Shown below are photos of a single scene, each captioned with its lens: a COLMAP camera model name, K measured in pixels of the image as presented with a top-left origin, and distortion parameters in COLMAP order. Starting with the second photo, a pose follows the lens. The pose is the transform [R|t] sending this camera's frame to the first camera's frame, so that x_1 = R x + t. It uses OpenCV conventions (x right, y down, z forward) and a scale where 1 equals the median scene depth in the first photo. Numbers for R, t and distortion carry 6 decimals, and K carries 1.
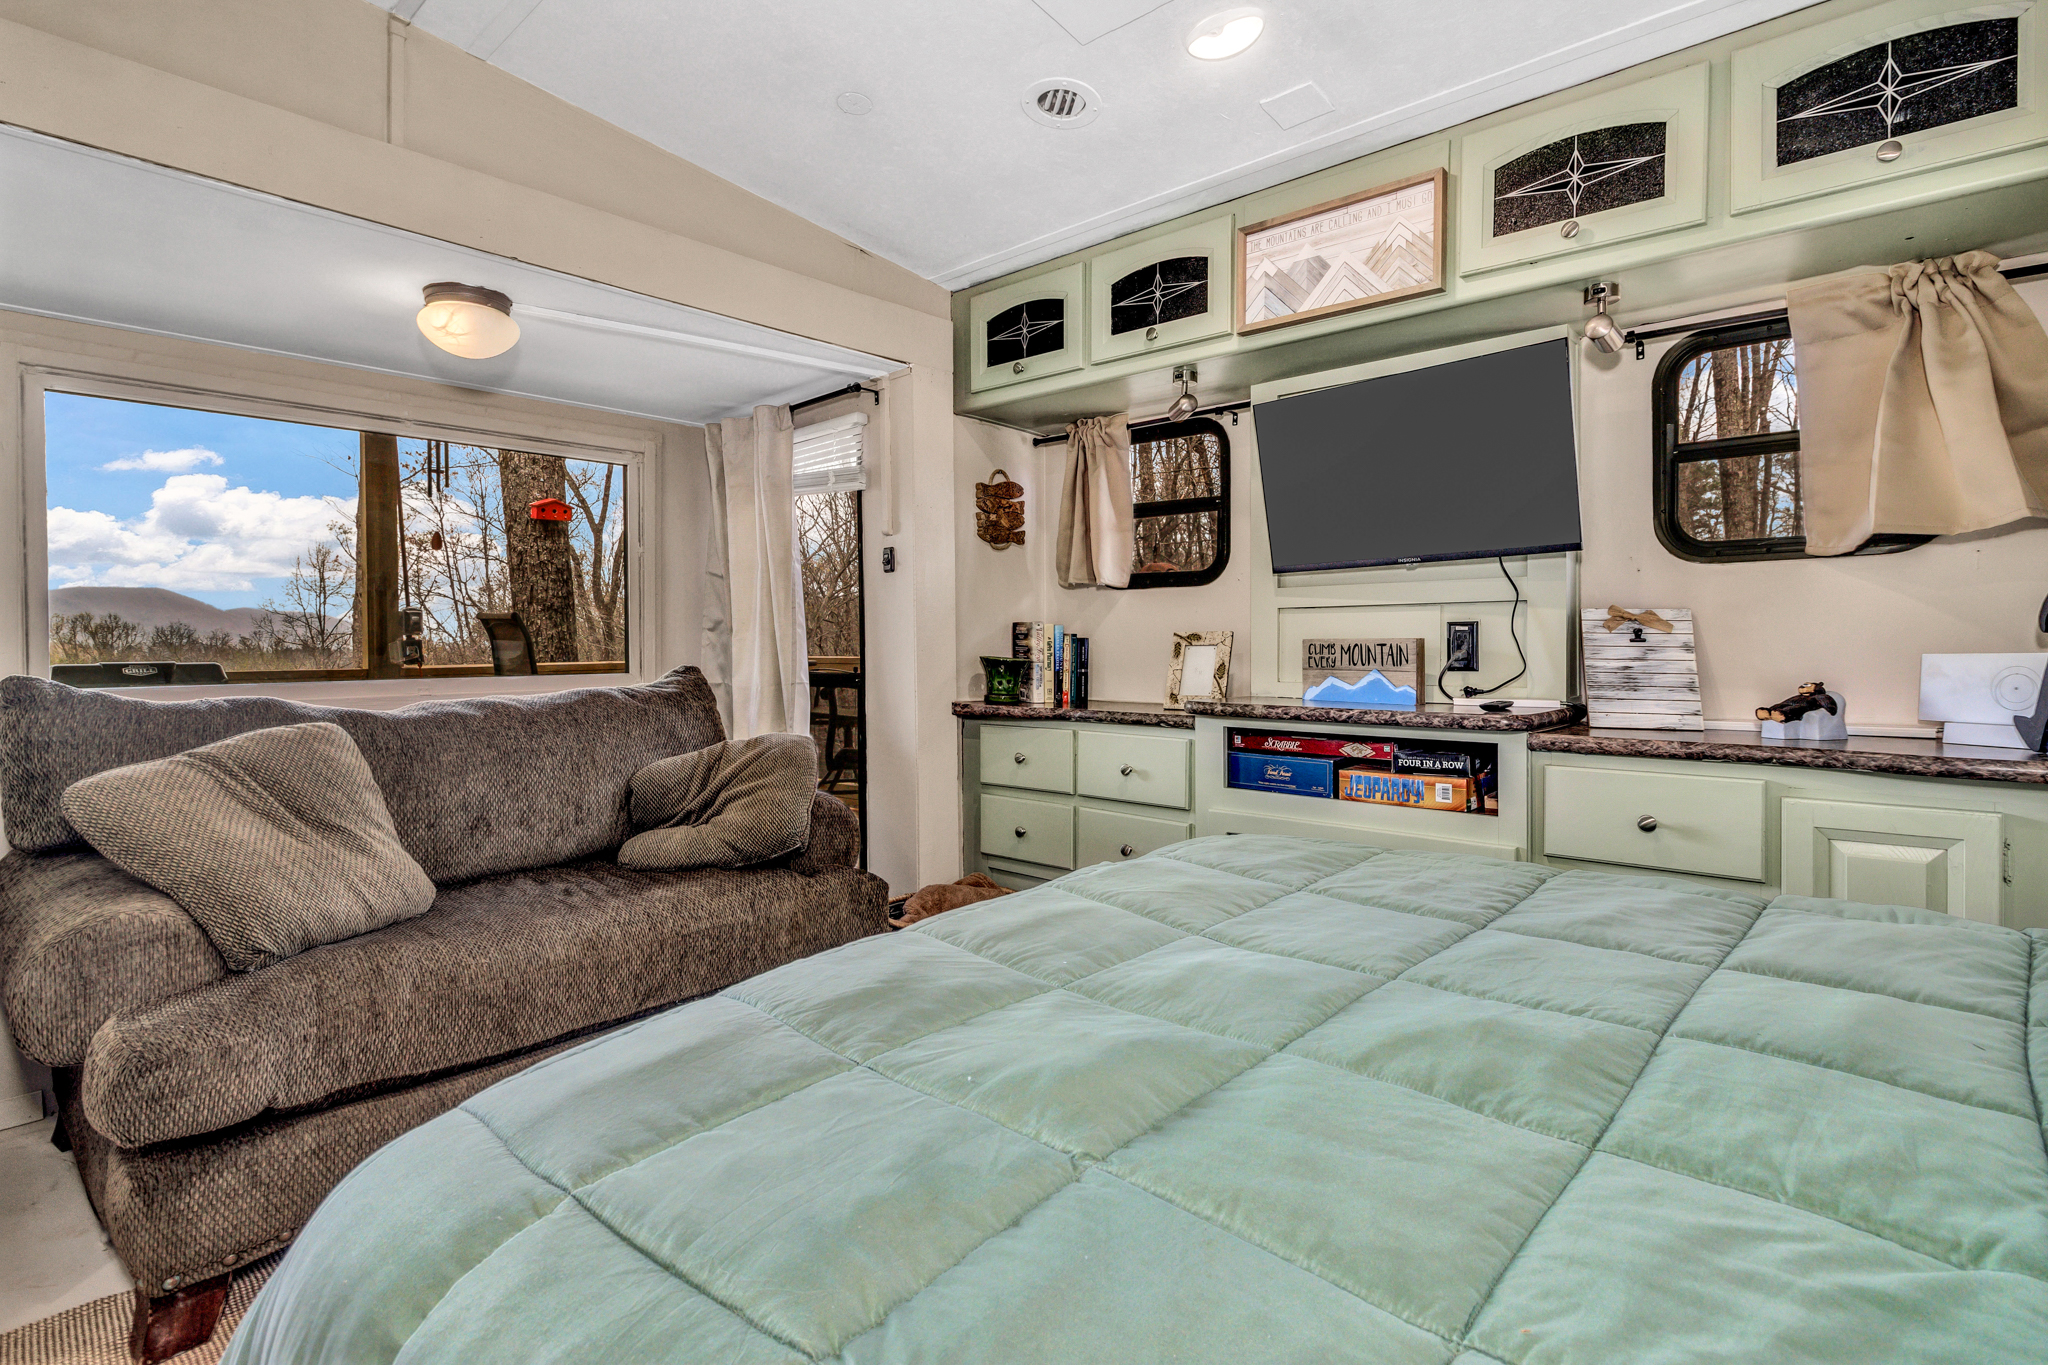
lens RADIAL K [[1003.9, 0, 1030.9], [0, 1003.9, 657.5], [0, 0, 1]] dist [-0.003829, -0.001723]
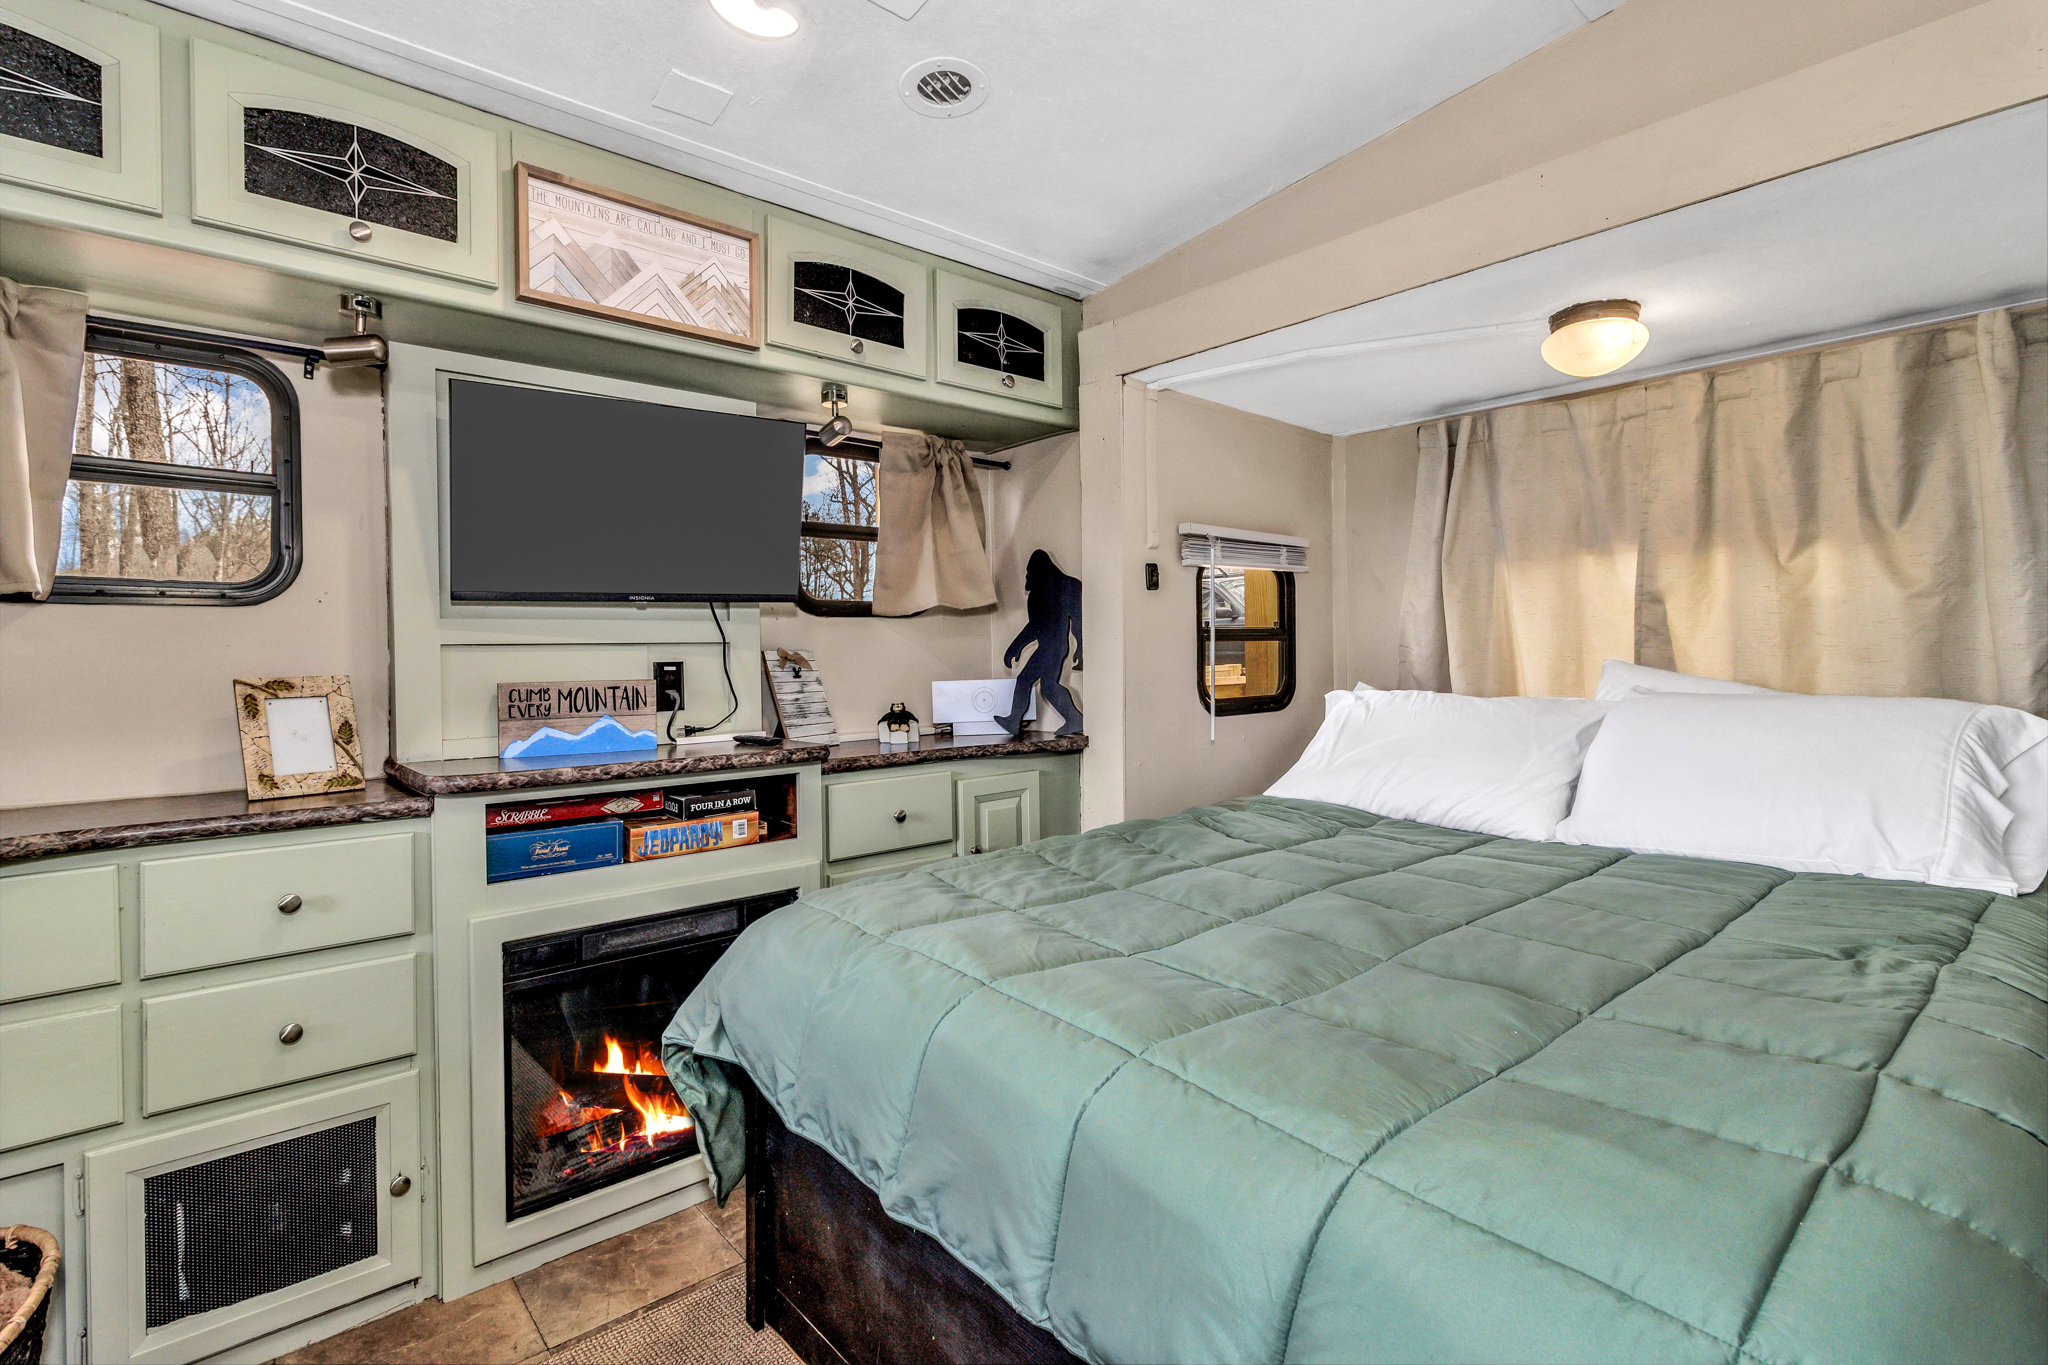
lens RADIAL K [[966.0, 0, 1029.2], [0, 966.0, 654.6], [0, 0, 1]] dist [-0.000545, 0.000085]
pose [[0.121036, -0.002624, 0.992645, -0.504268], [0.025165, 0.999683, -0.000426, -0.034517], [-0.992329, 0.025031, 0.121064, 0.537346]]
